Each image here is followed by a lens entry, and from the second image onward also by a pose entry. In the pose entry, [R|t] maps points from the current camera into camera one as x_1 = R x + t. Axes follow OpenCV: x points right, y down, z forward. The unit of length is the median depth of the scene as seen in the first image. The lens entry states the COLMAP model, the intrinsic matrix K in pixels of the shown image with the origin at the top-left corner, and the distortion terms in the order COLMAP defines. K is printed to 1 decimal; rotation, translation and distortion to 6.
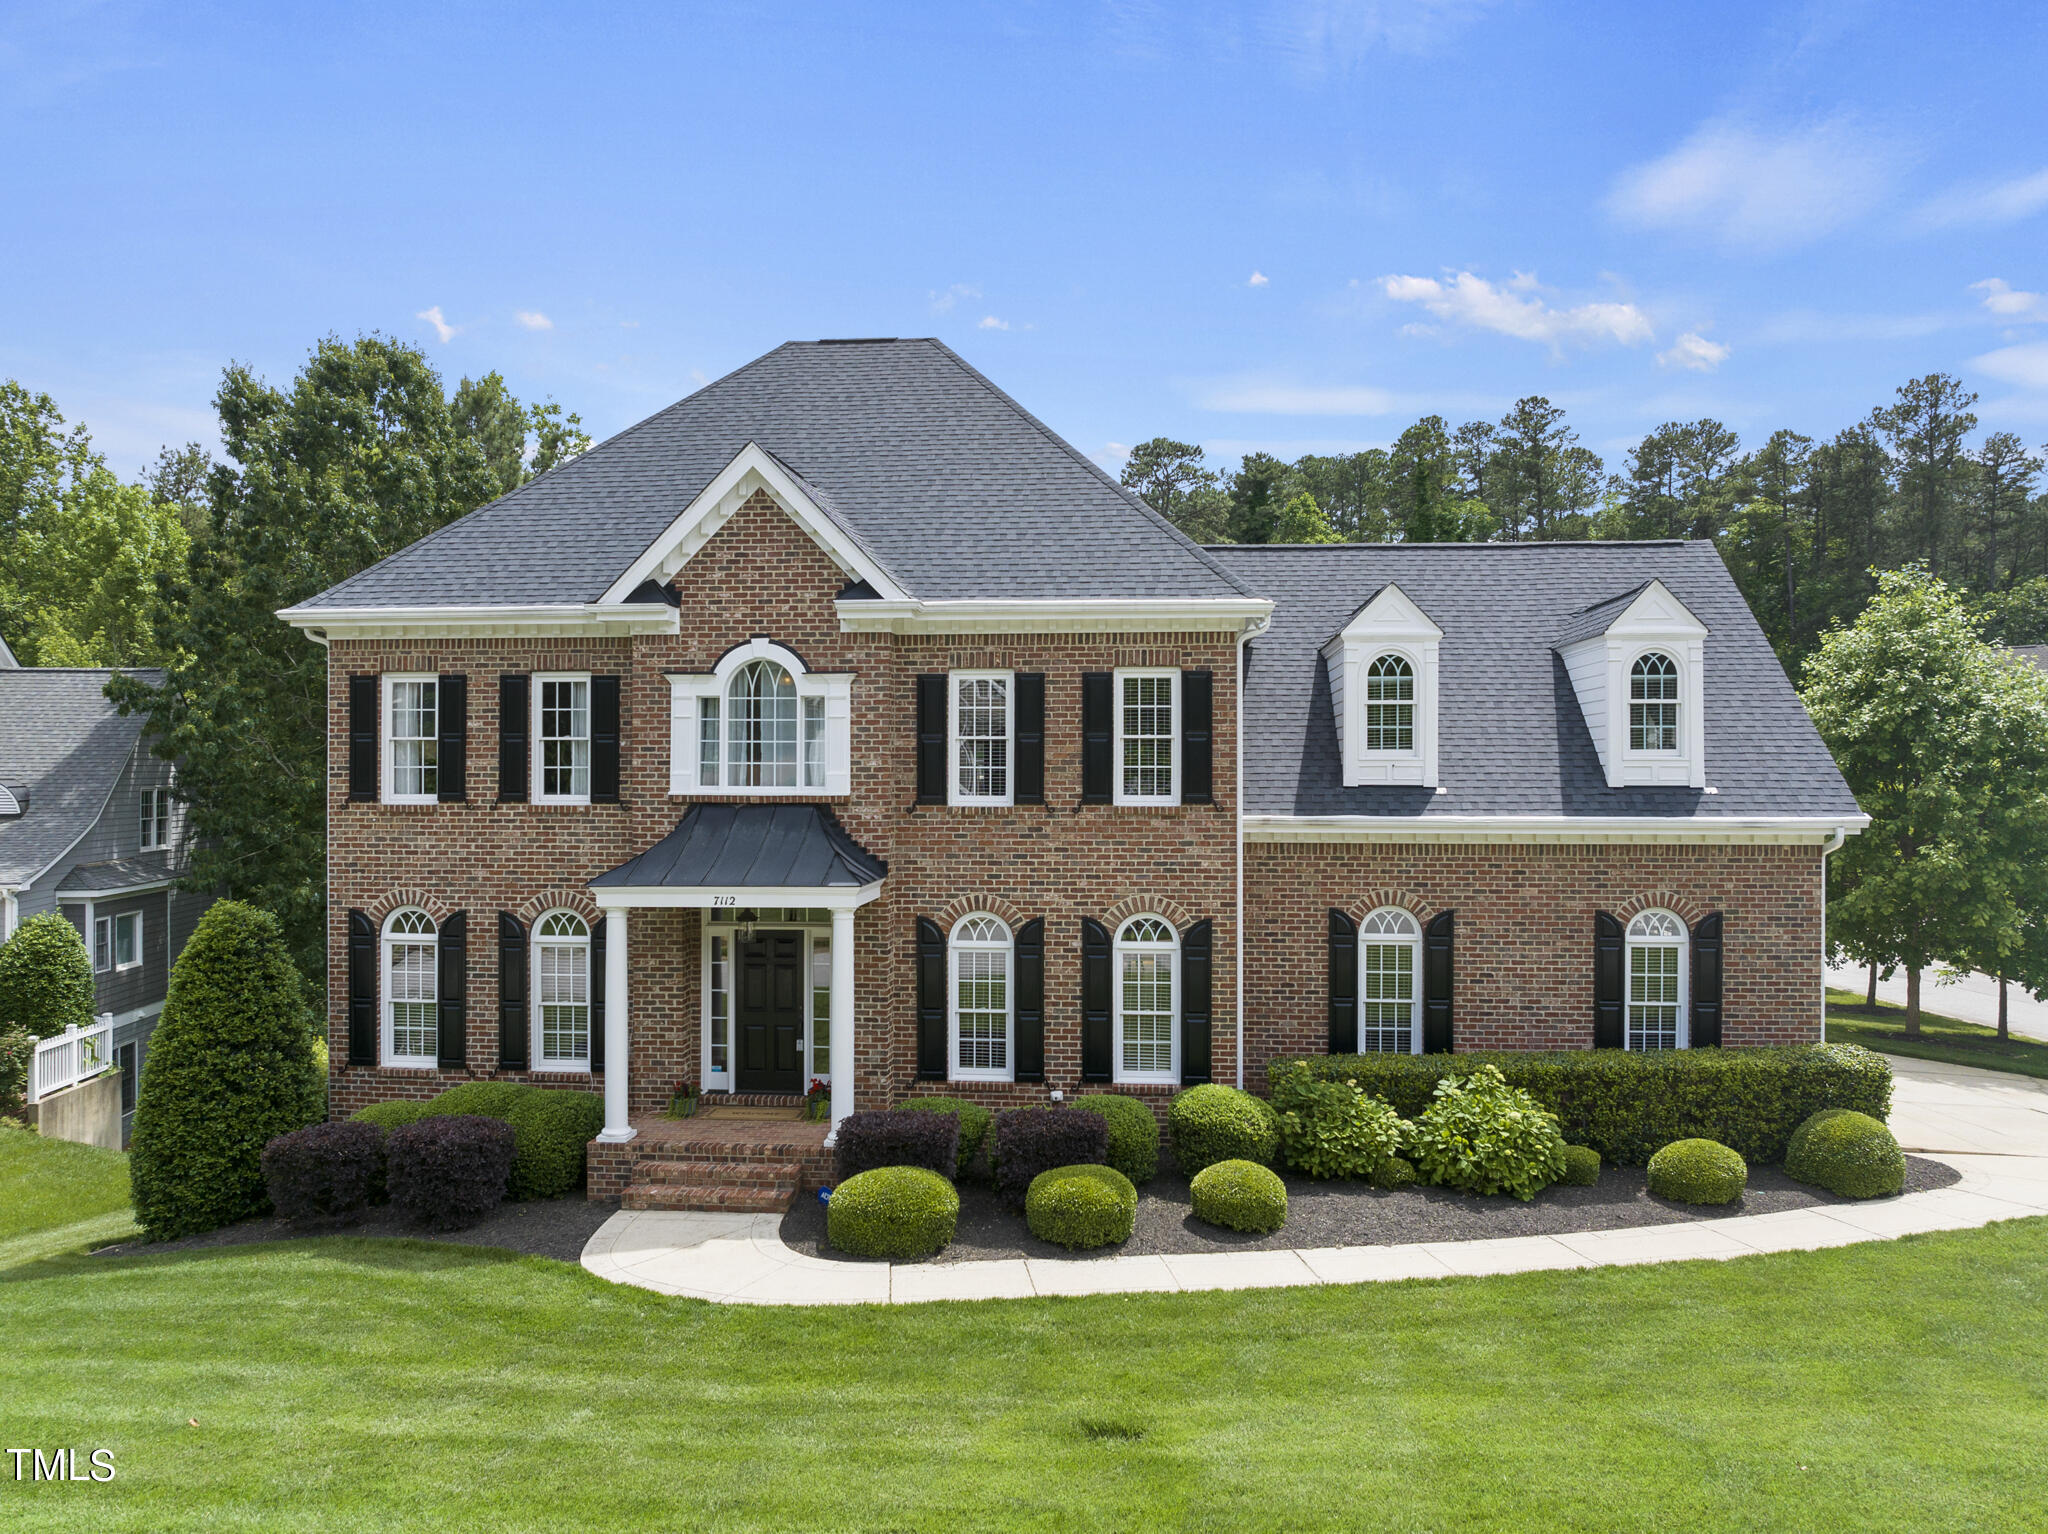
lens RADIAL K [[1446.9, 0, 1024.0], [0, 1446.9, 767.0], [0, 0, 1]] dist [-0.043668, -0.000425]
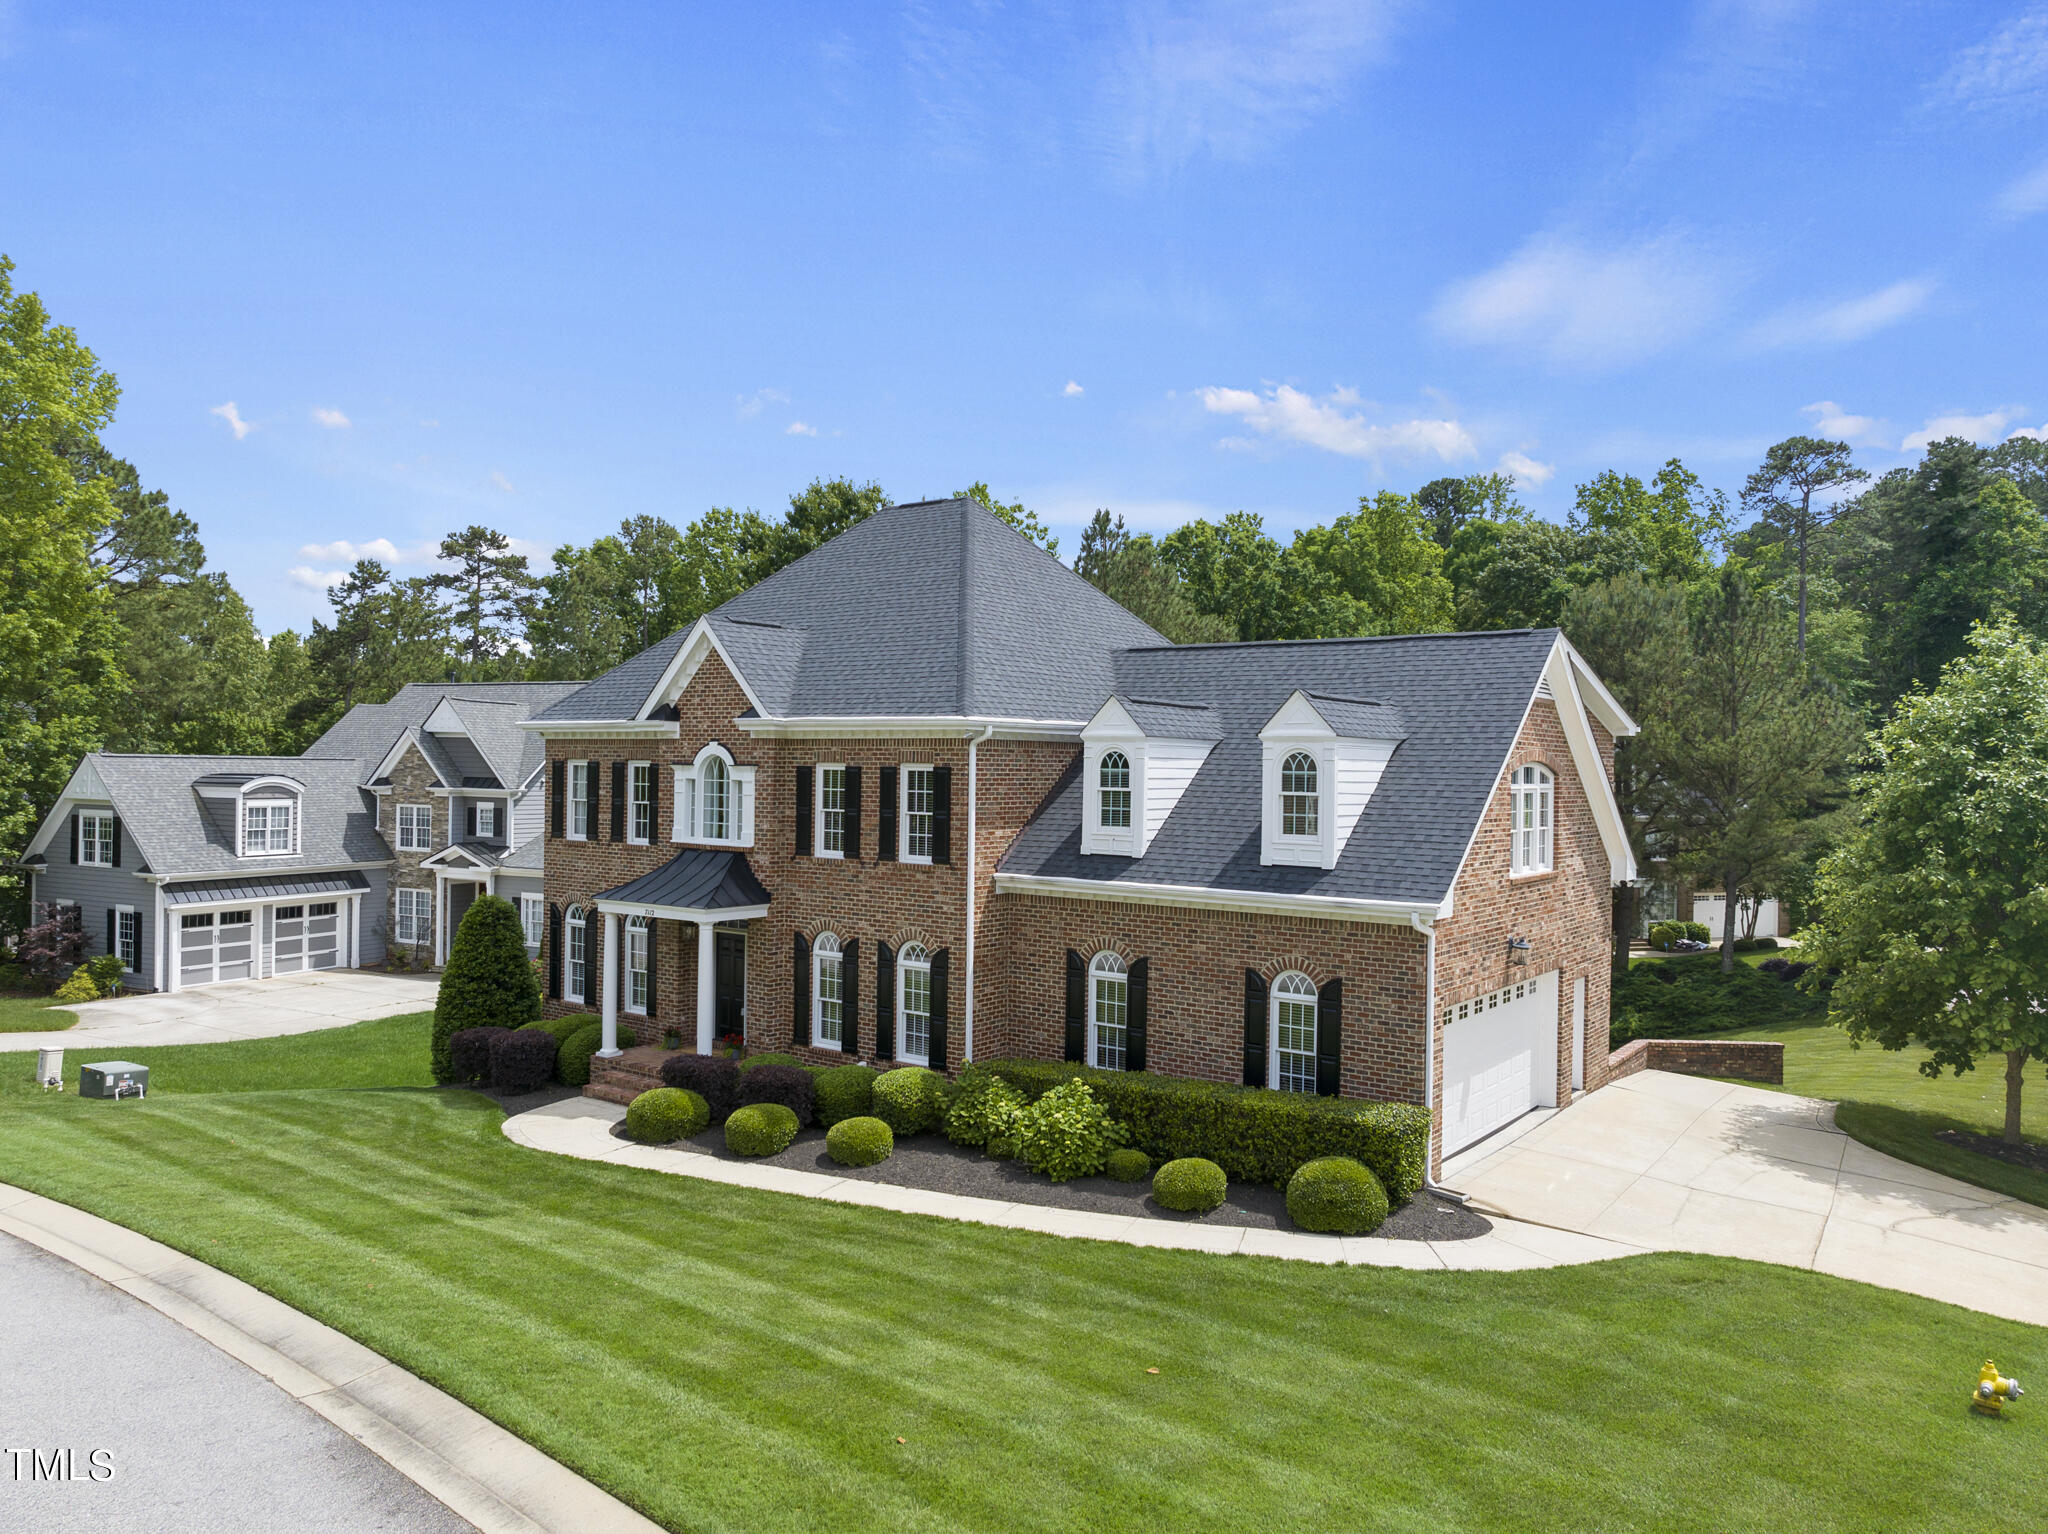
lens RADIAL K [[1441.1, 0, 1036.5], [0, 1441.1, 754.6], [0, 0, 1]] dist [-0.037105, 0.005833]
pose [[0.851878, 0.007080, -0.523692, 0.907362], [-0.009884, 0.999948, -0.002559, -0.075337], [0.523646, 0.007356, 0.851904, -0.116631]]
